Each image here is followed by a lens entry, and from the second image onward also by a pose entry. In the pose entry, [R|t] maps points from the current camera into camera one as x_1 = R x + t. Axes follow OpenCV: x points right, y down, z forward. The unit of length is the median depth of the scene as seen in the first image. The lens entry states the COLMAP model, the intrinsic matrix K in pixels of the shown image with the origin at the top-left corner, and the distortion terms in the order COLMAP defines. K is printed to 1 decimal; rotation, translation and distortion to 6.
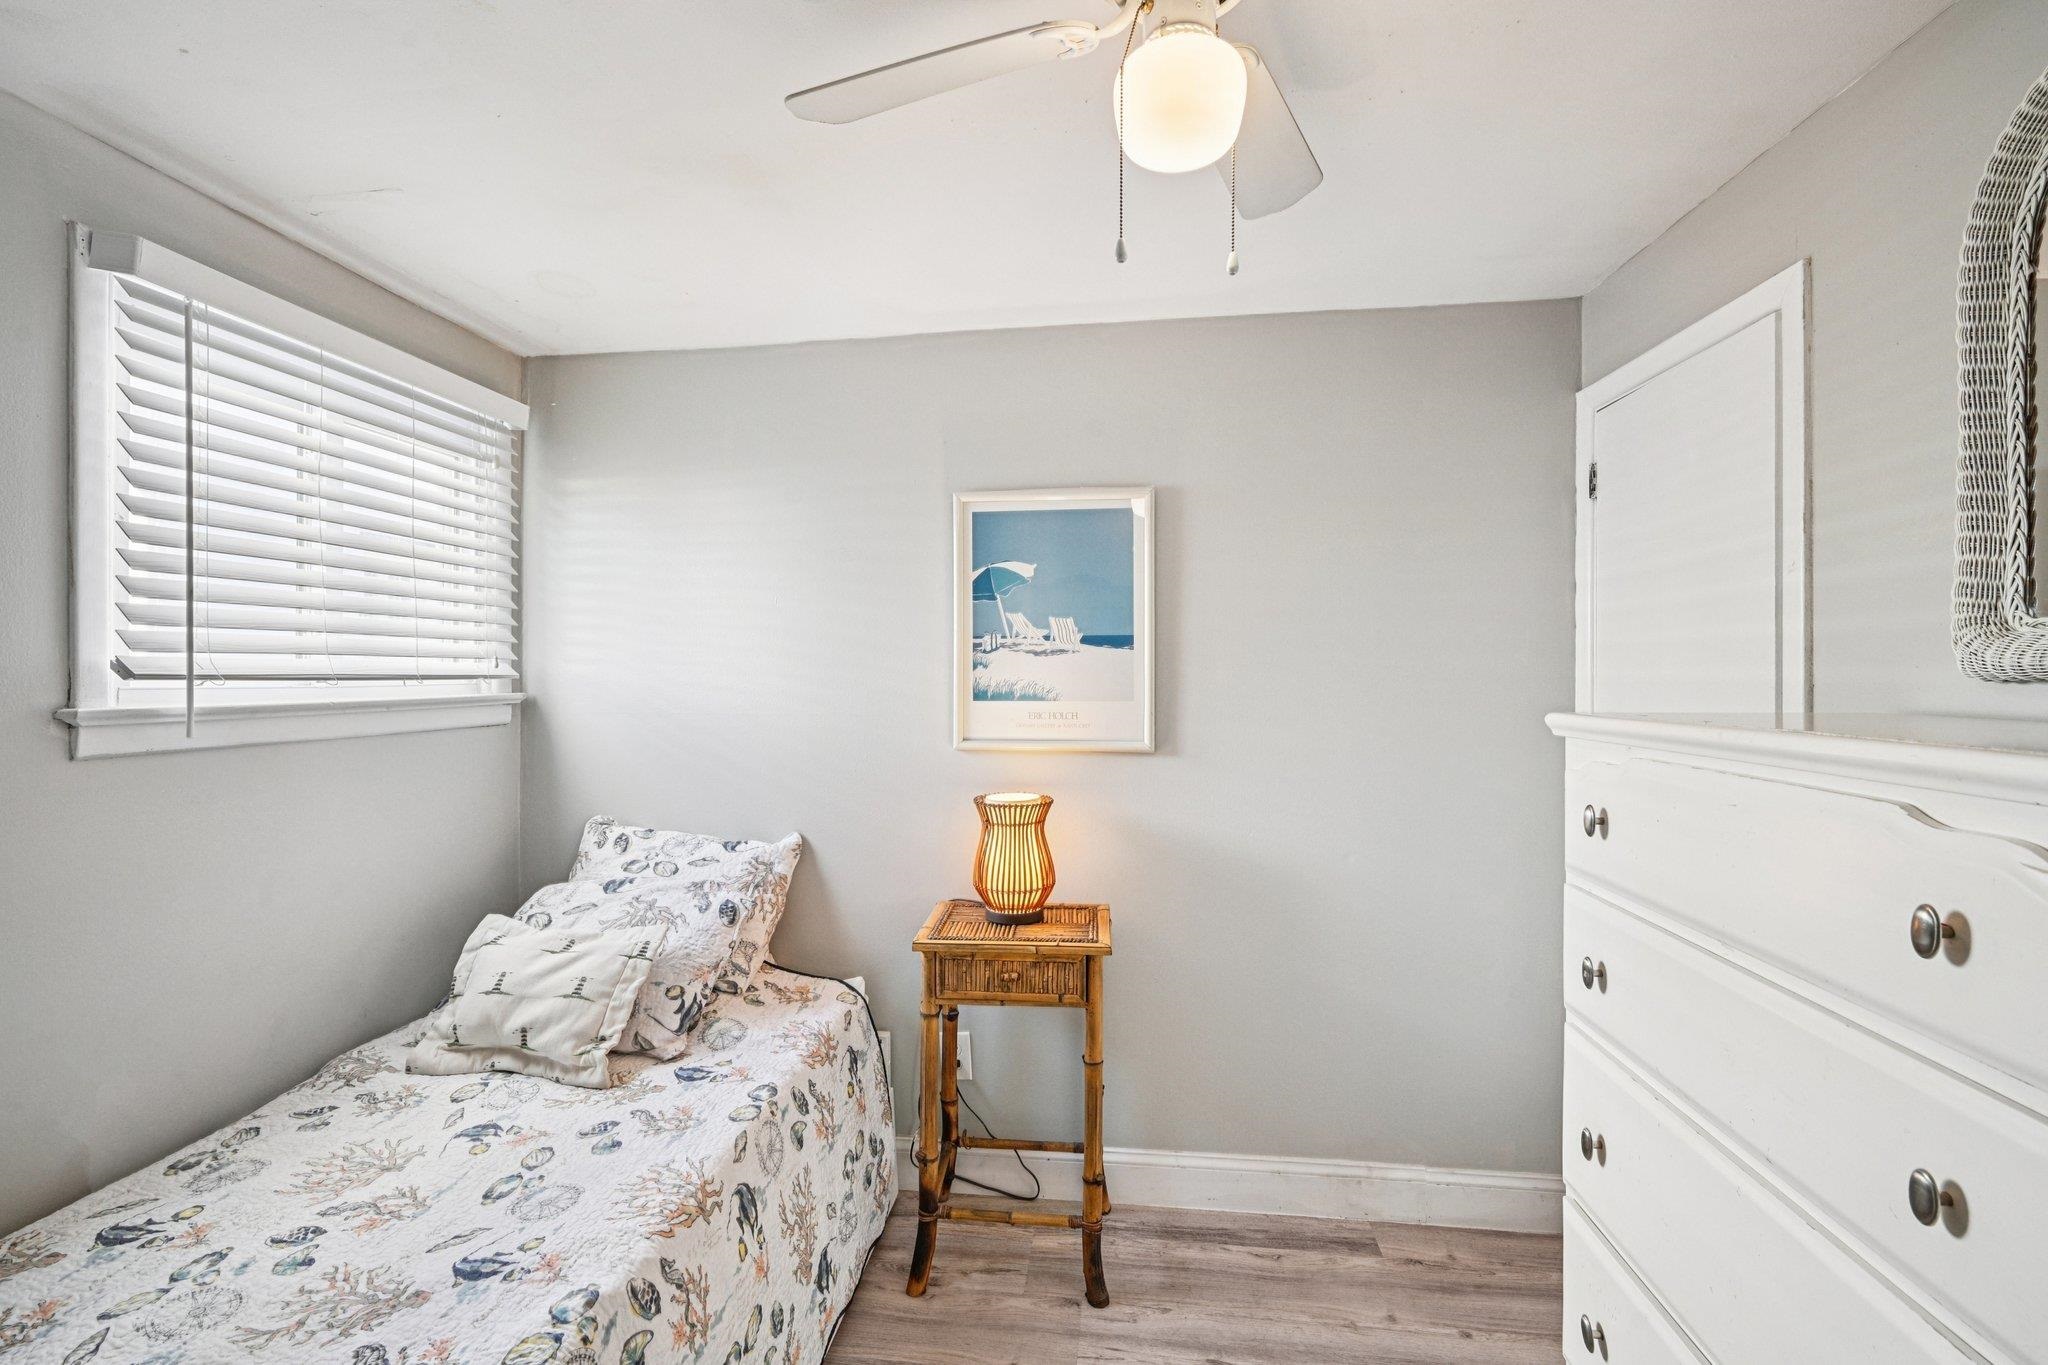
lens RADIAL K [[908.4, 0, 1020.3], [0, 908.4, 677.4], [0, 0, 1]] dist [-0.000714, 0.000228]
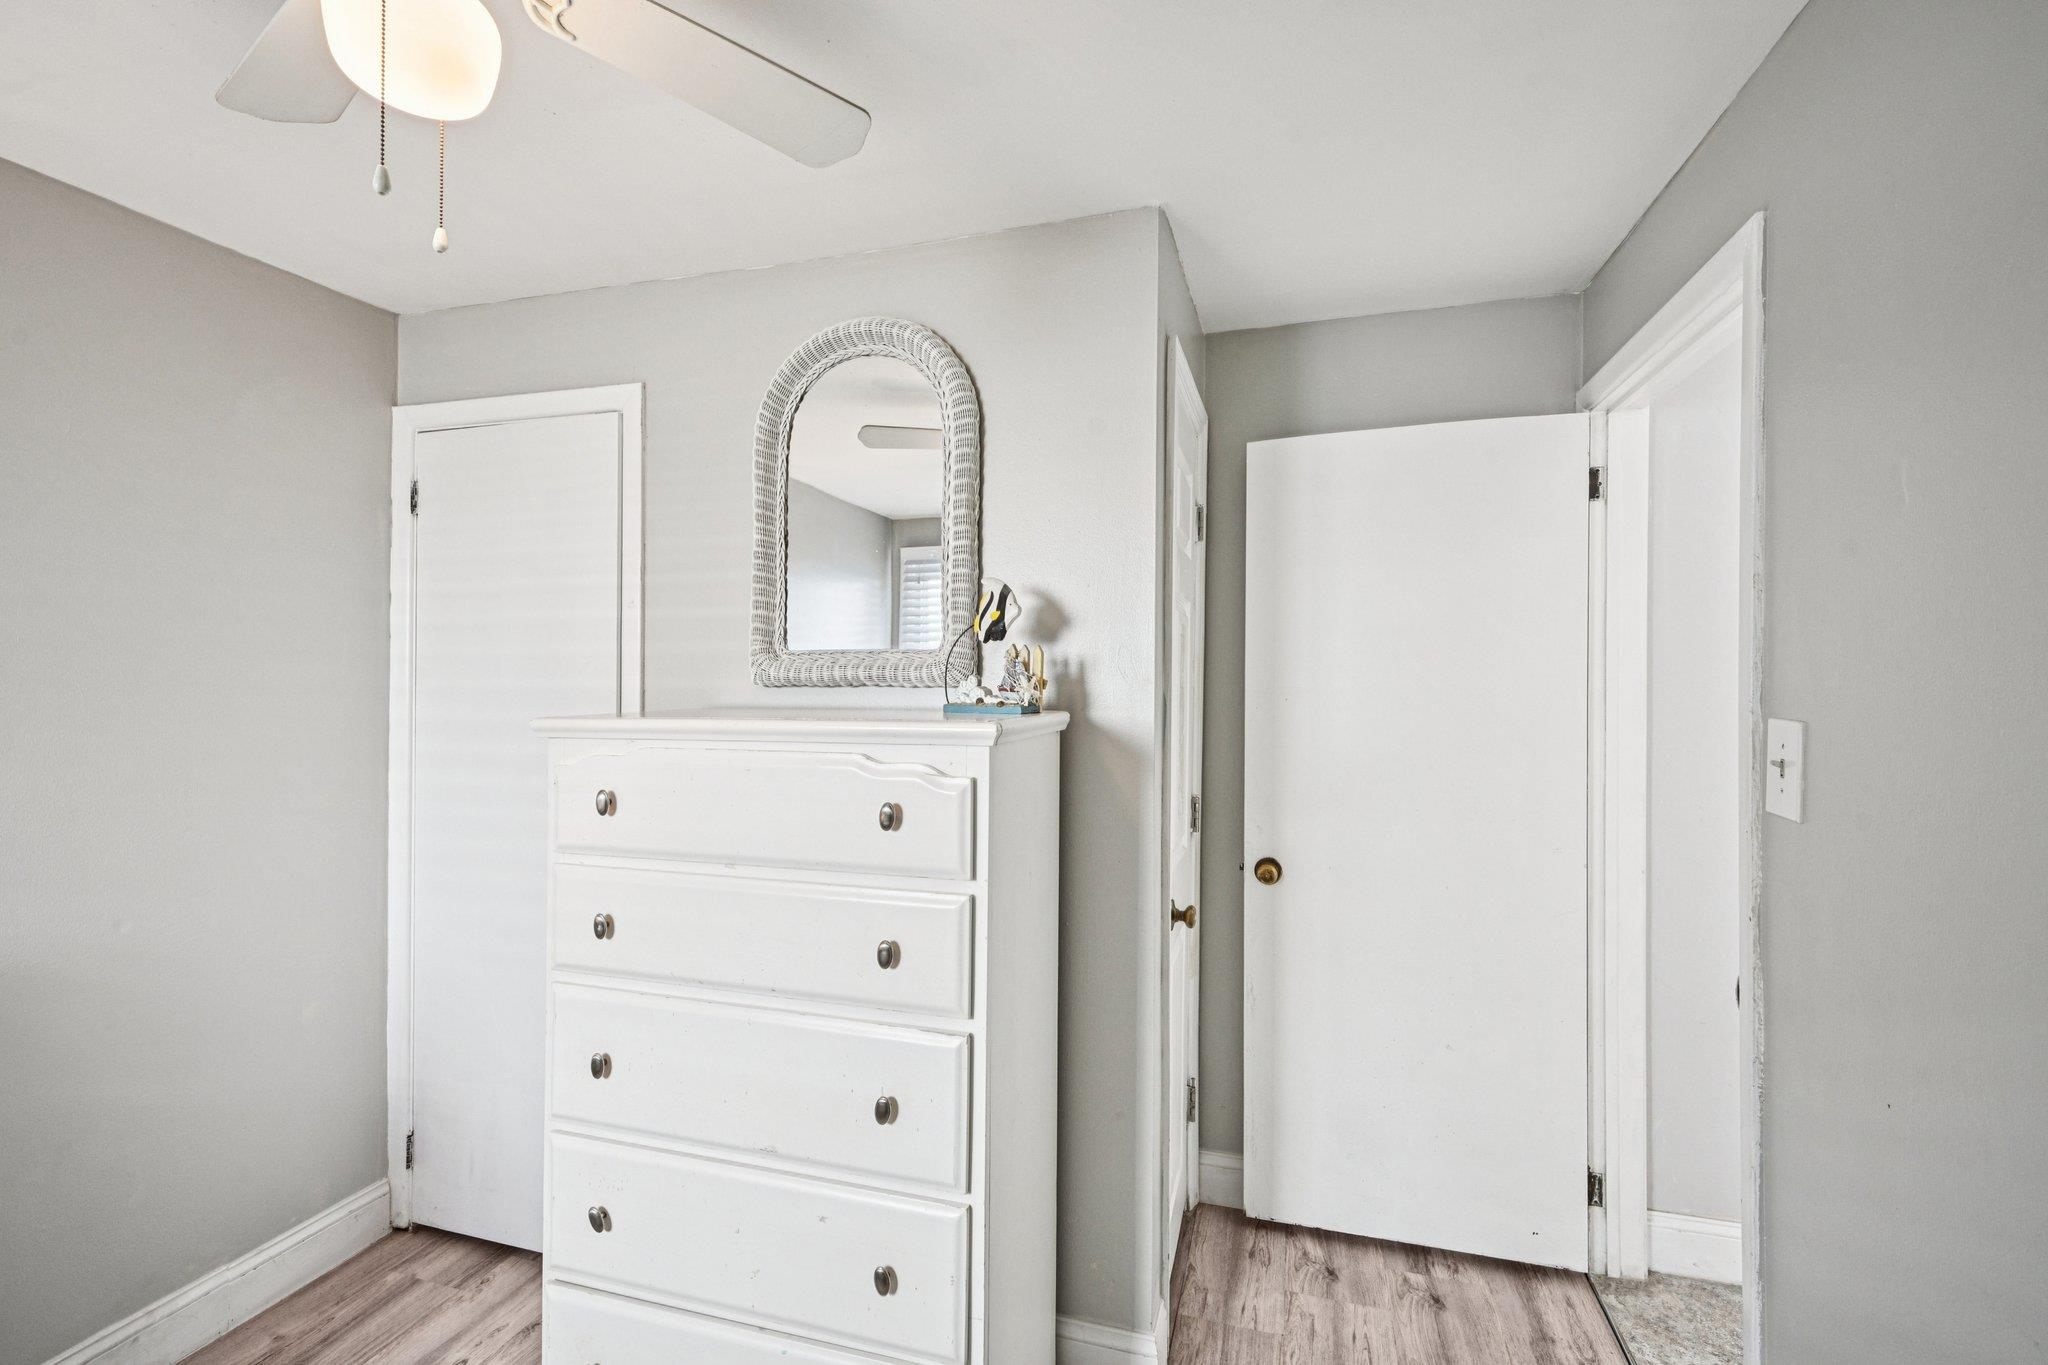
lens RADIAL K [[919.9, 0, 1027.4], [0, 919.9, 699.9], [0, 0, 1]] dist [0.001064, 0.000249]
pose [[0.162020, -0.025970, 0.986446, -0.544943], [0.007932, 0.999656, 0.025015, -0.009665], [-0.986756, 0.003771, 0.162170, 0.241551]]
